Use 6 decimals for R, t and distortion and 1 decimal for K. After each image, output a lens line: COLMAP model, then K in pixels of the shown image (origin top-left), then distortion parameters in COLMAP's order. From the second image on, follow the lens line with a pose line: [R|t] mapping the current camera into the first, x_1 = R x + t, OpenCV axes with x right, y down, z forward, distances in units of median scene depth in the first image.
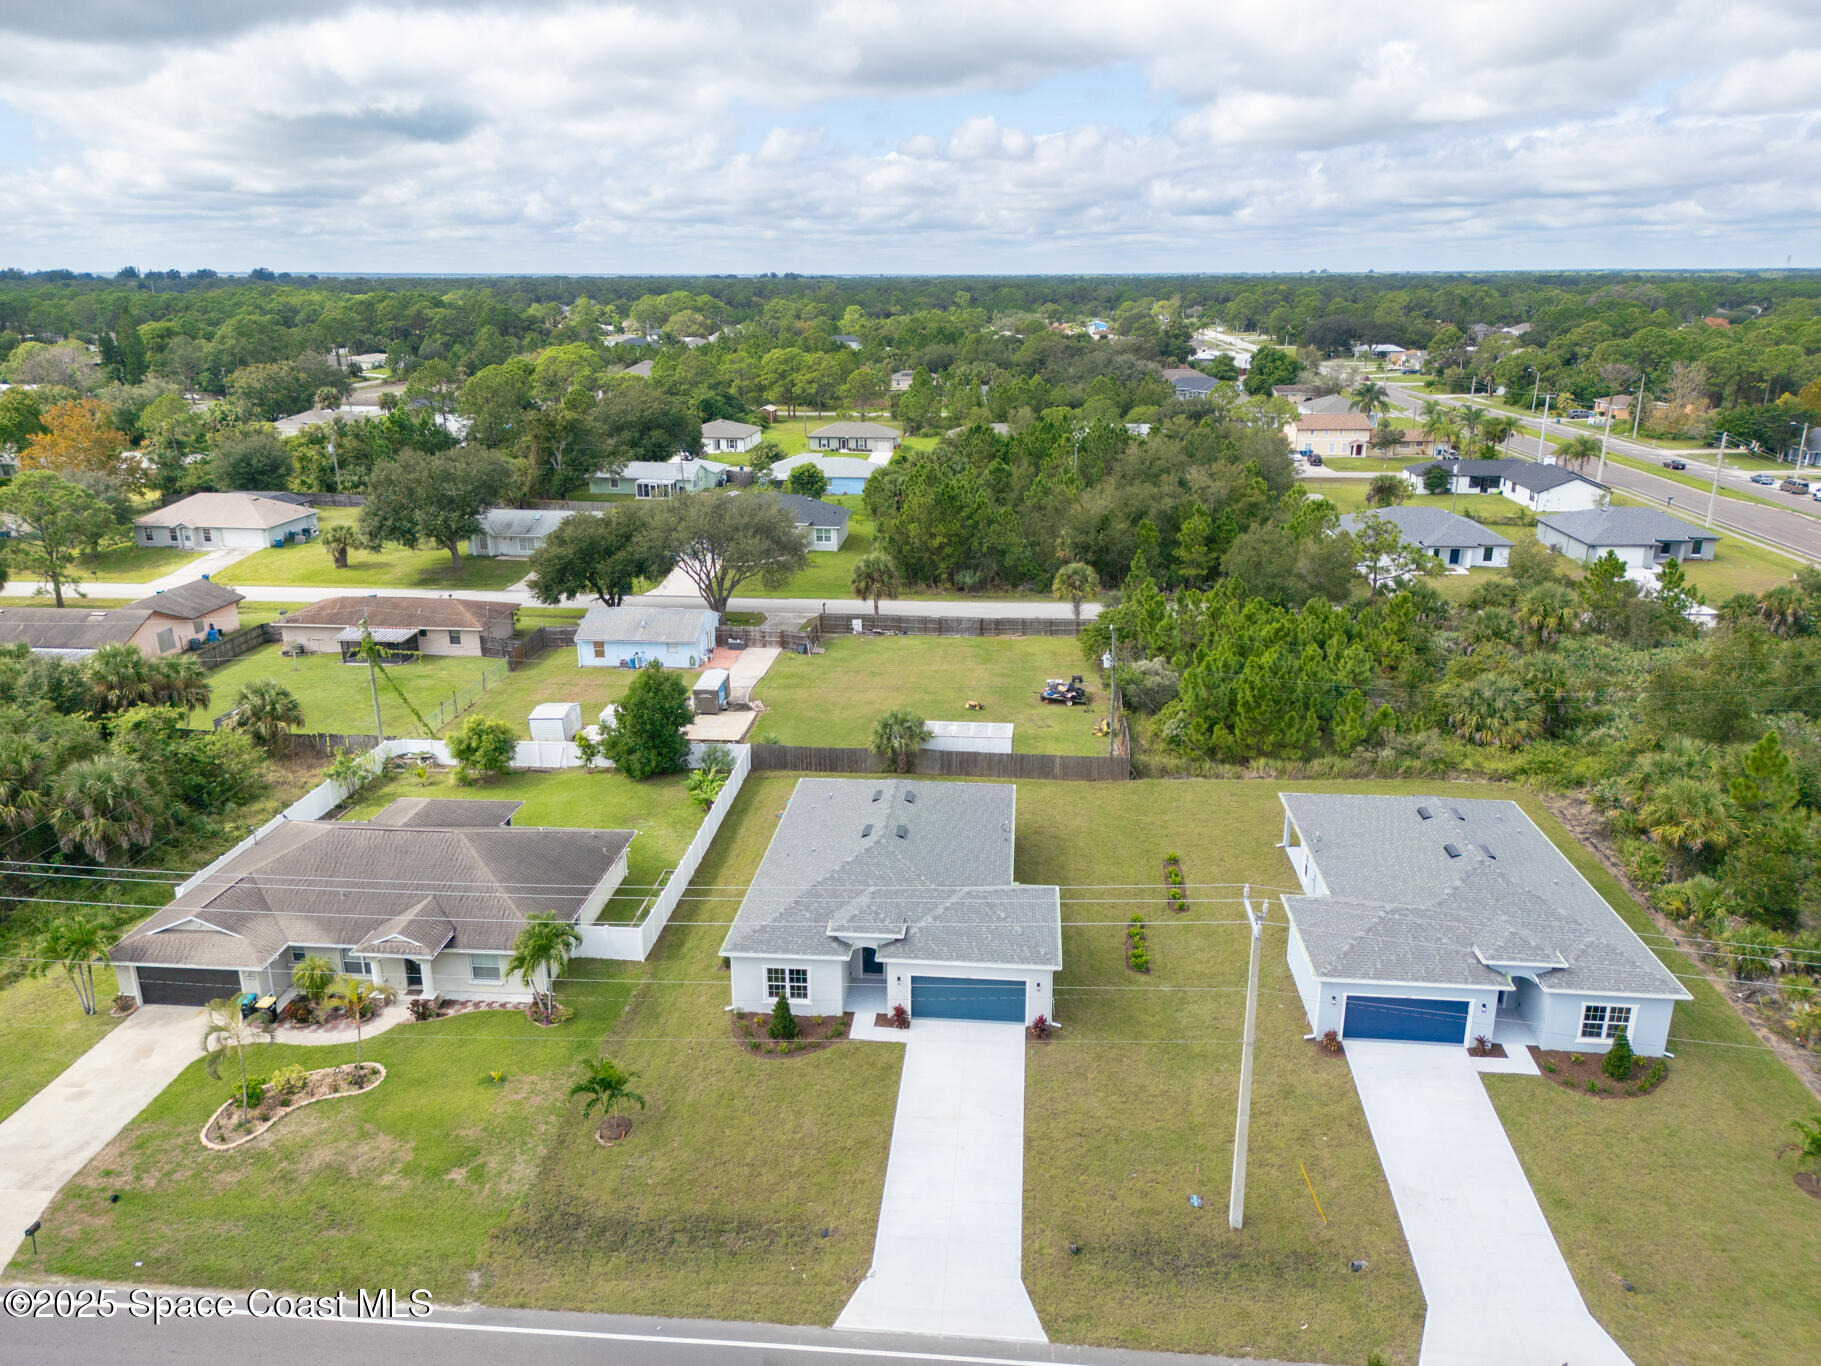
lens RADIAL K [[1287.9, 0, 910.5], [0, 1287.9, 683.0], [0, 0, 1]] dist [0.083766, -0.093428]
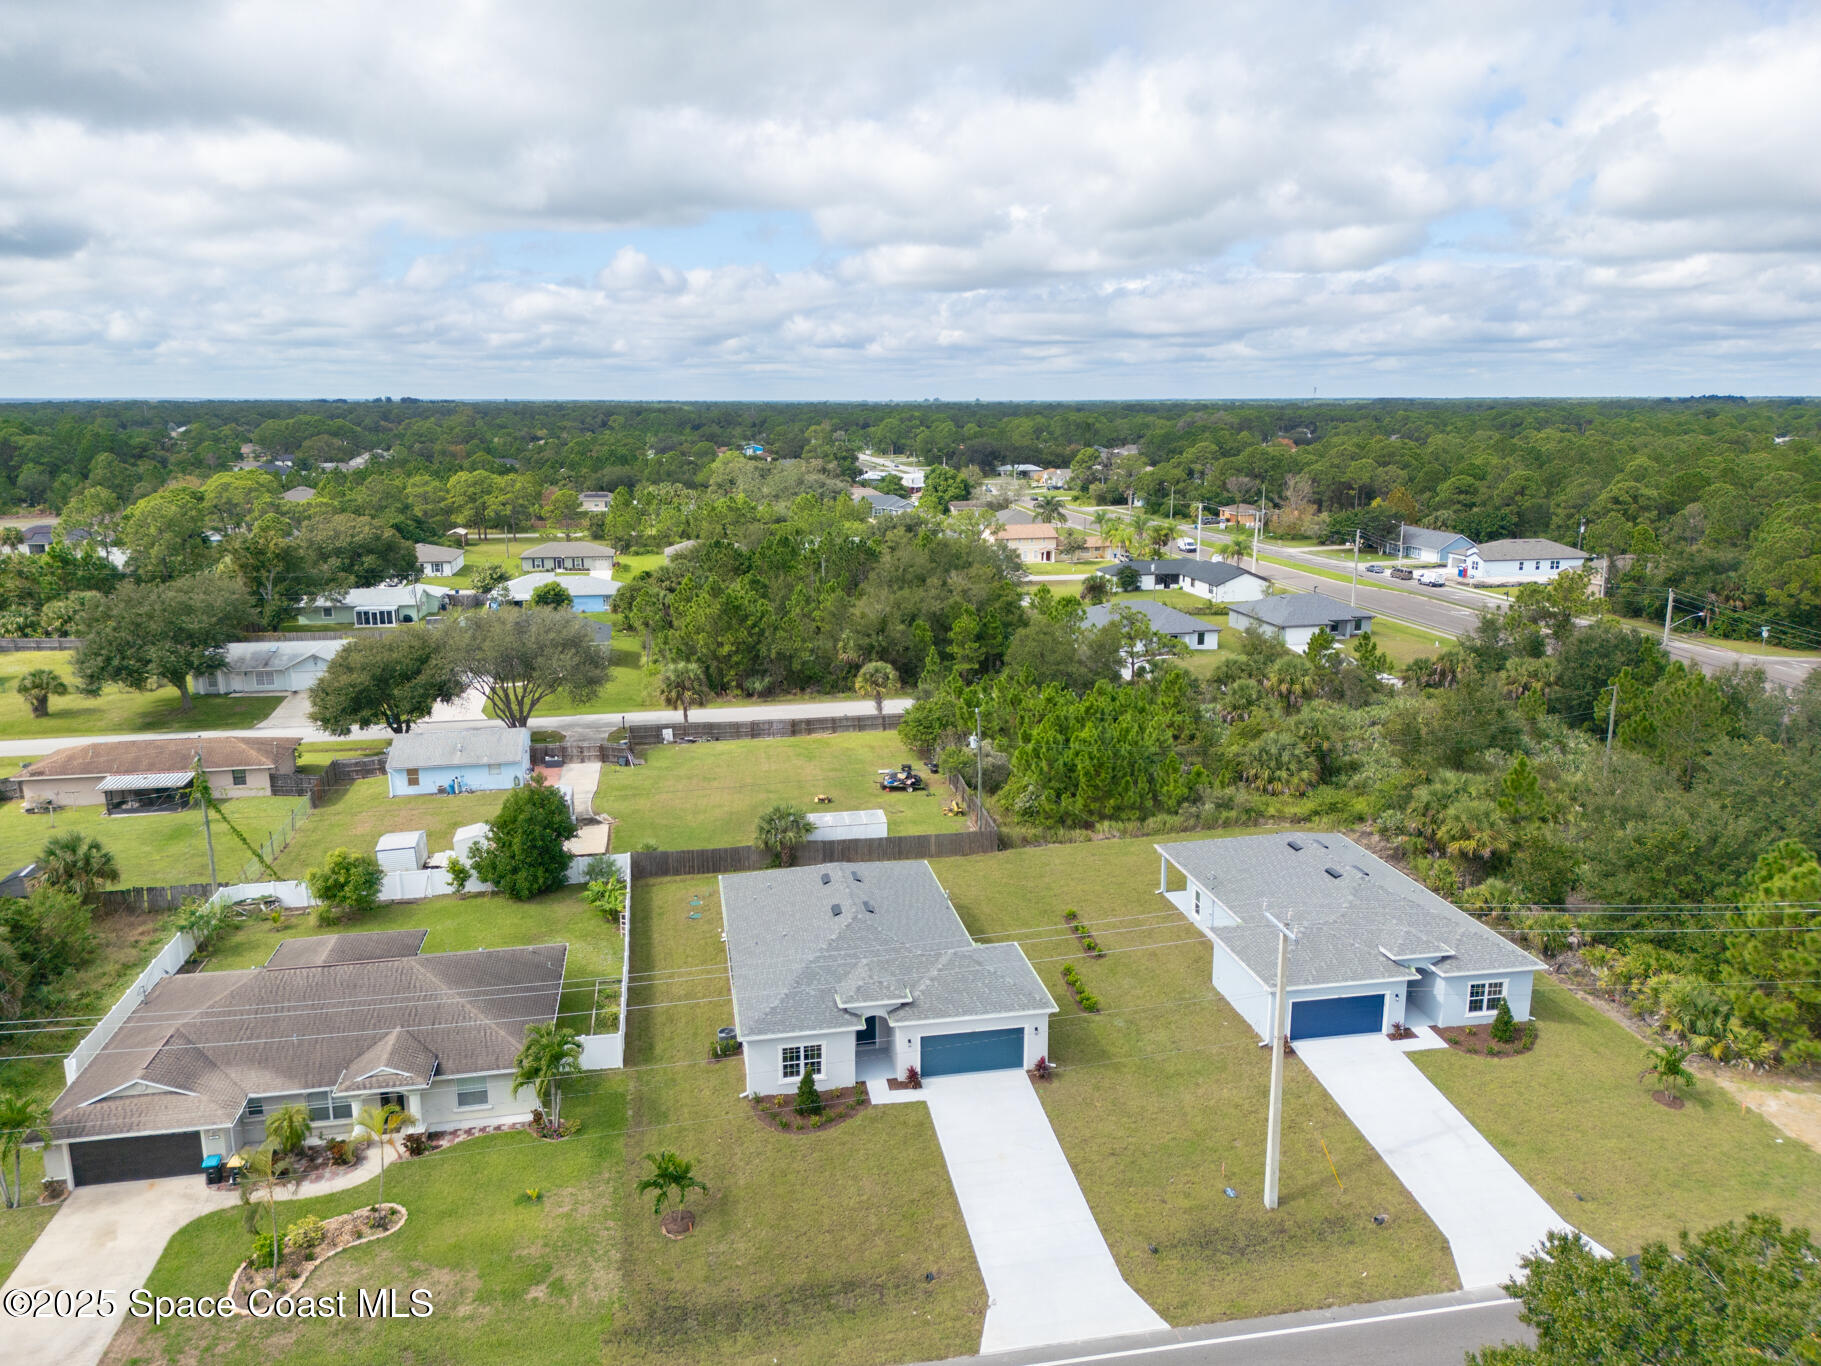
lens RADIAL K [[1287.9, 0, 910.5], [0, 1287.9, 683.0], [0, 0, 1]] dist [0.083766, -0.093428]
pose [[0.961904, -0.058225, 0.267115, -0.193801], [0.082104, 0.993479, -0.079109, 0.015428], [-0.260767, 0.098026, 0.960412, -0.033175]]
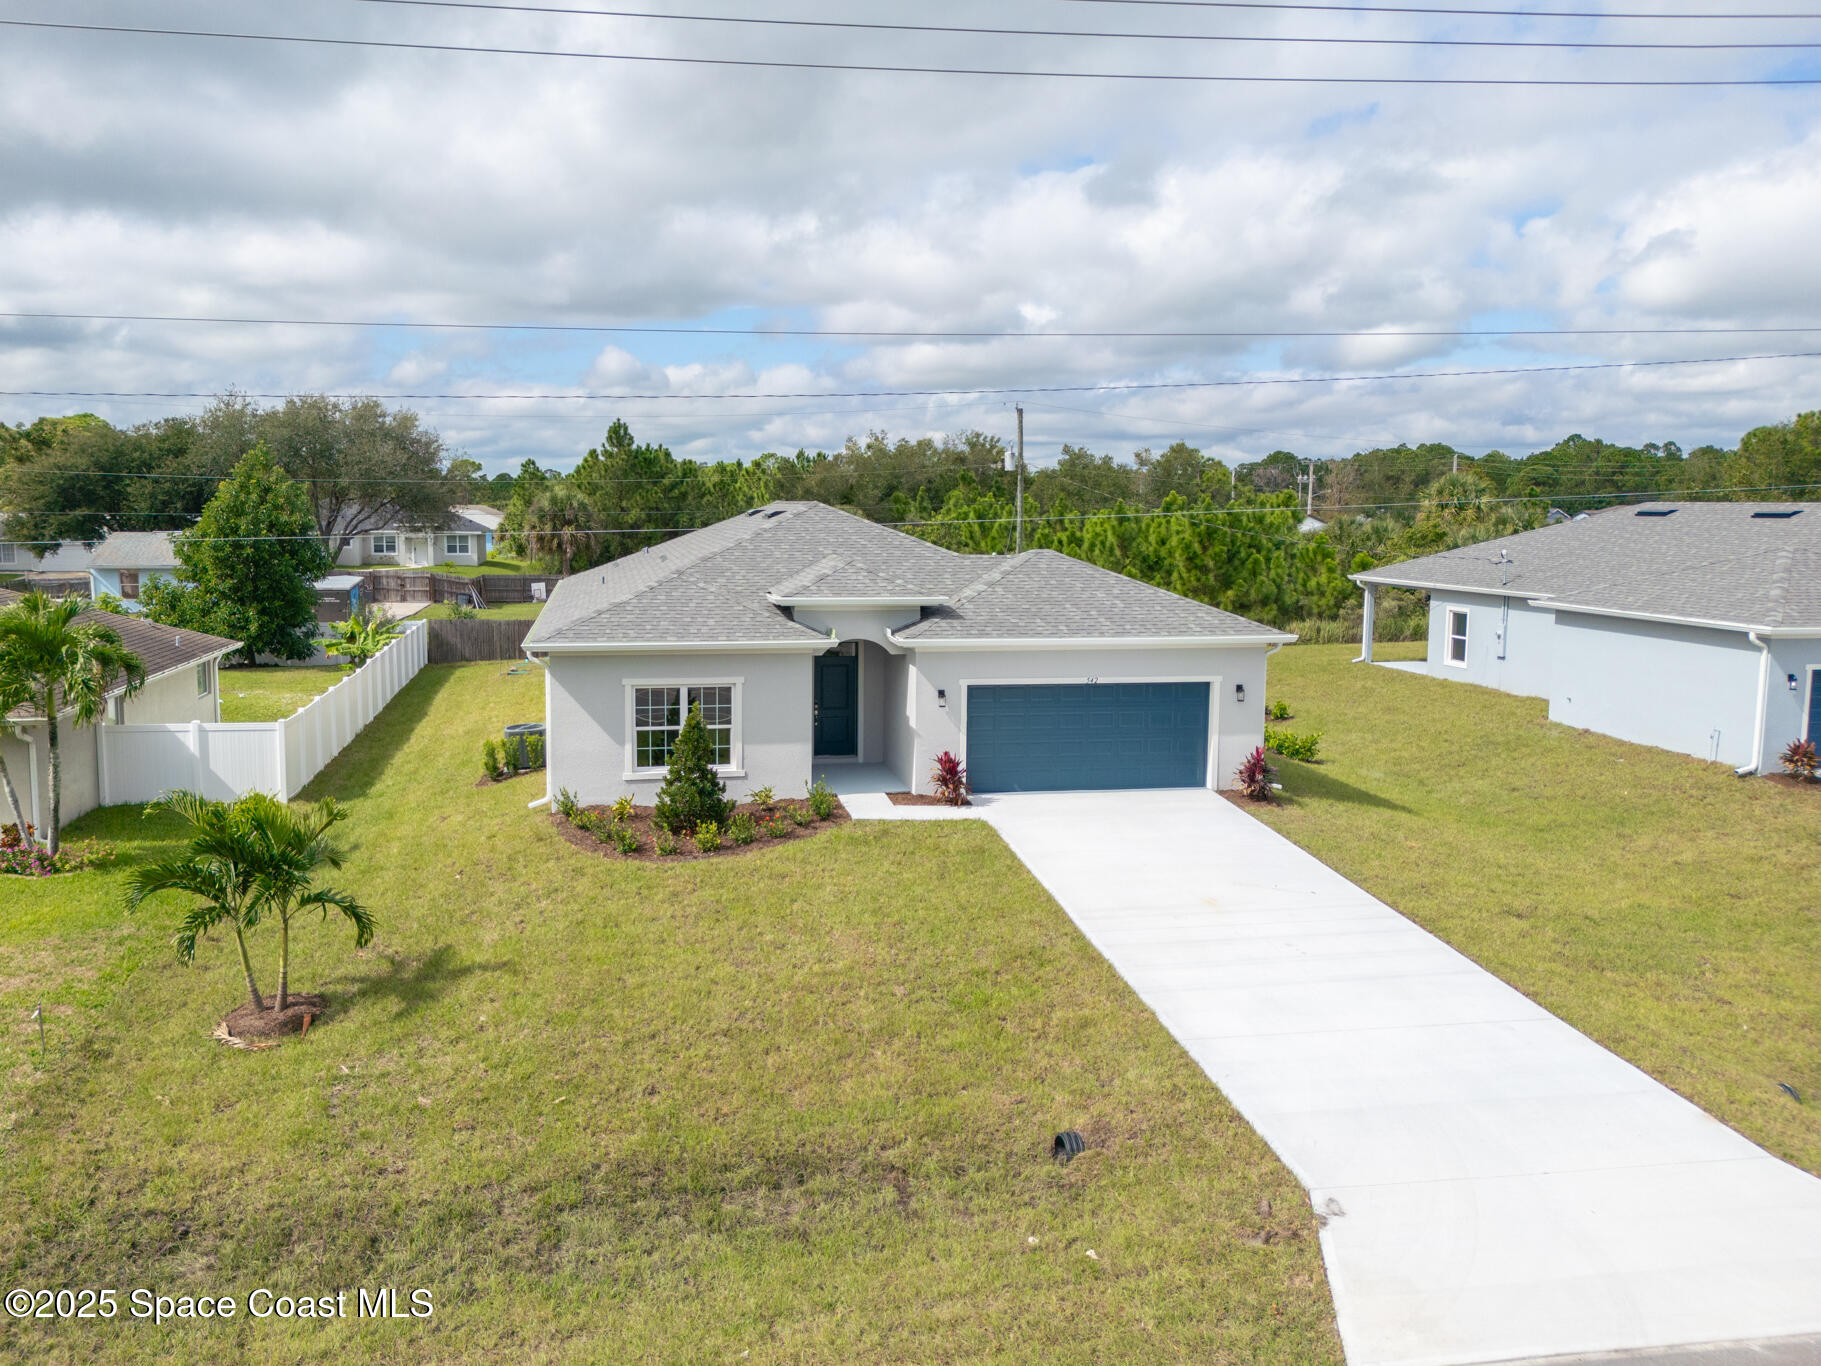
lens RADIAL K [[1385.7, 0, 845.8], [0, 1385.7, 633.7], [0, 0, 1]] dist [0.089727, -0.104238]
pose [[0.966201, -0.014454, 0.257385, -0.114895], [0.067992, 0.977363, -0.200348, 0.212909], [-0.248663, 0.211077, 0.945311, 0.392636]]
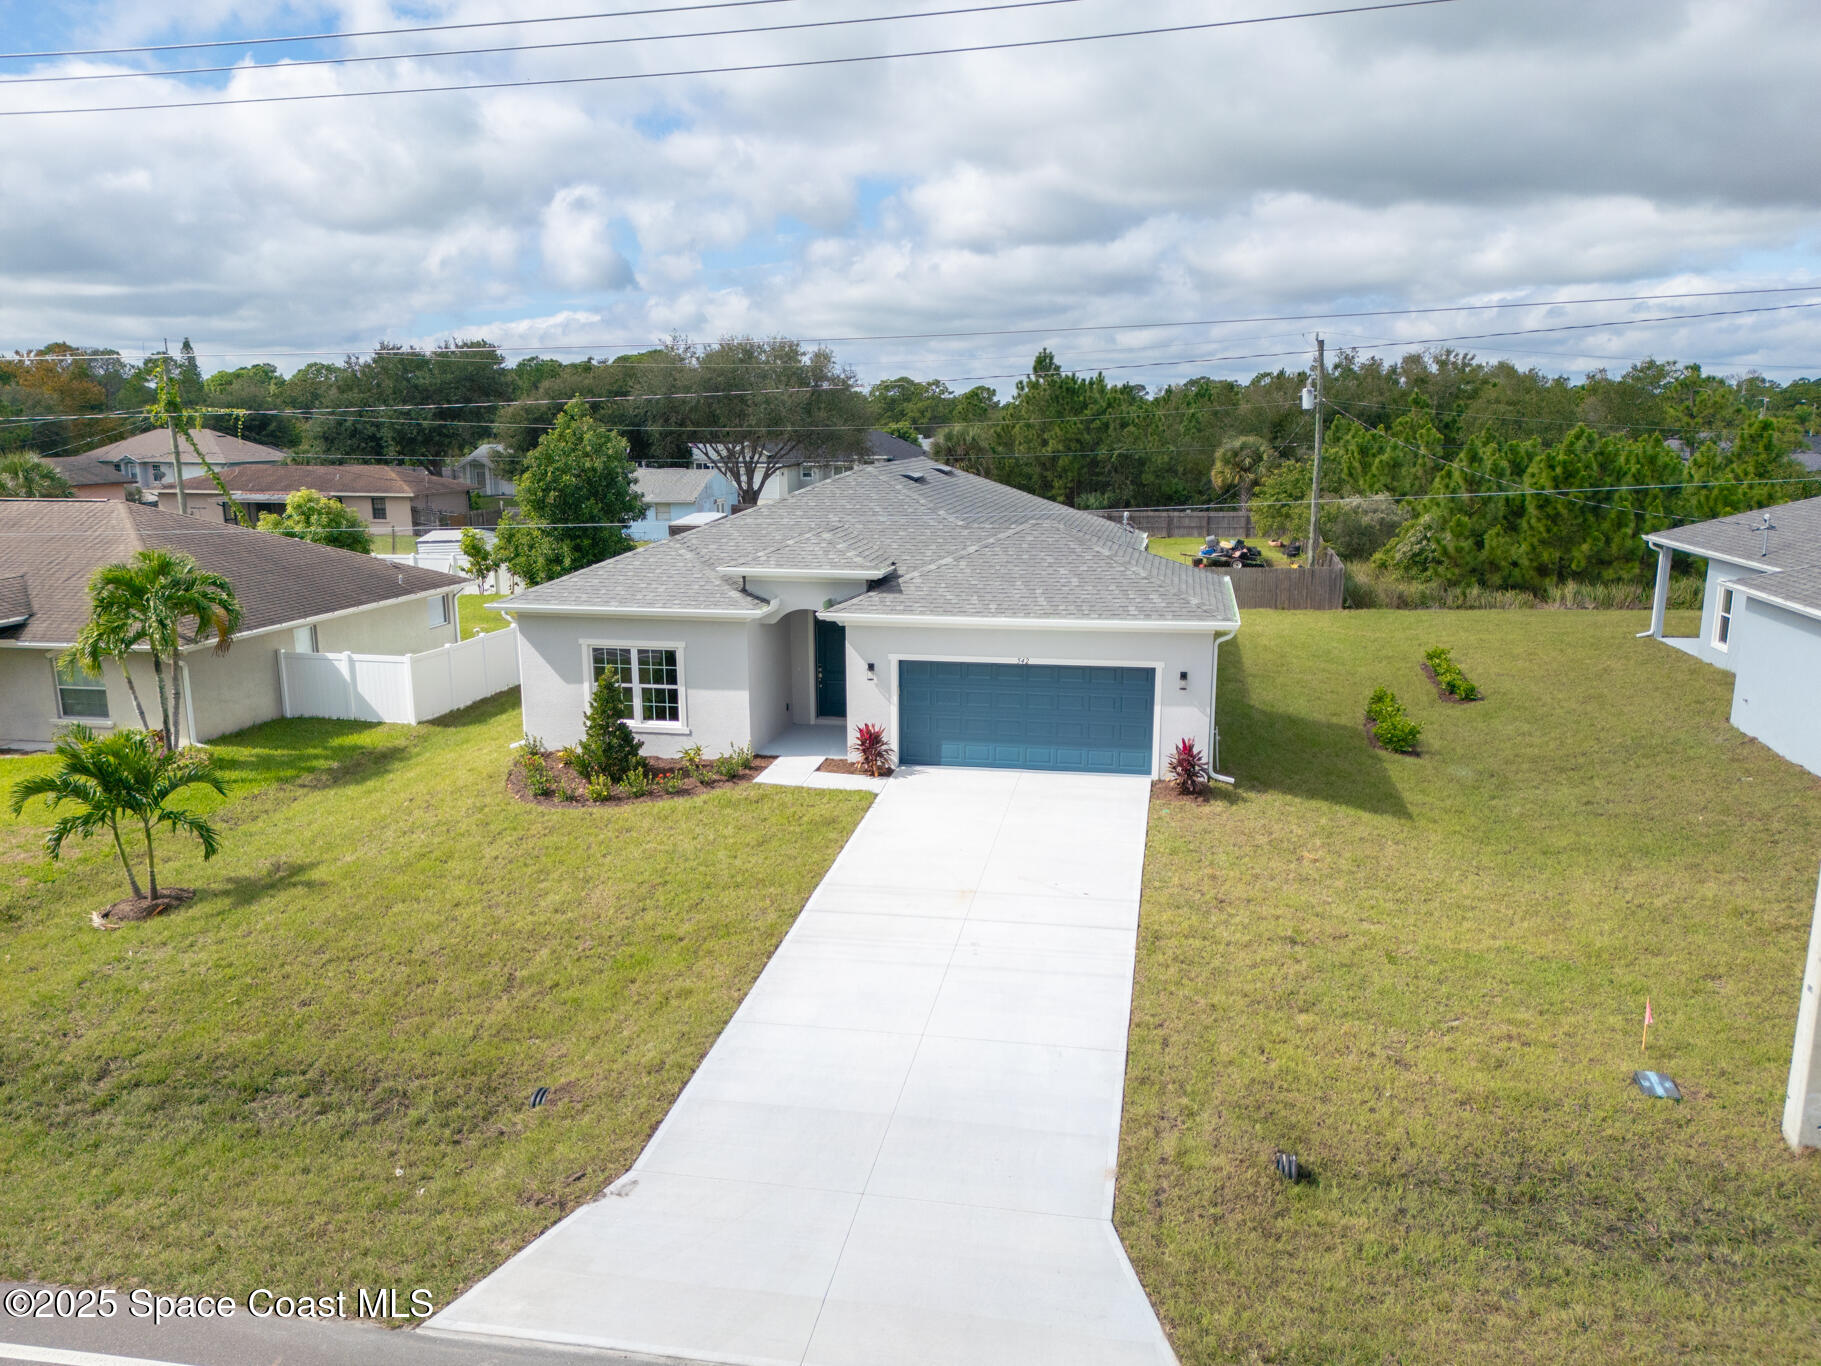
lens RADIAL K [[1379.6, 0, 921.4], [0, 1379.6, 715.6], [0, 0, 1]] dist [0.098025, -0.110753]
pose [[0.995659, 0.022469, -0.090327, 0.037167], [-0.030869, 0.995216, -0.092699, 0.204846], [0.087812, 0.095085, 0.991589, 0.370202]]
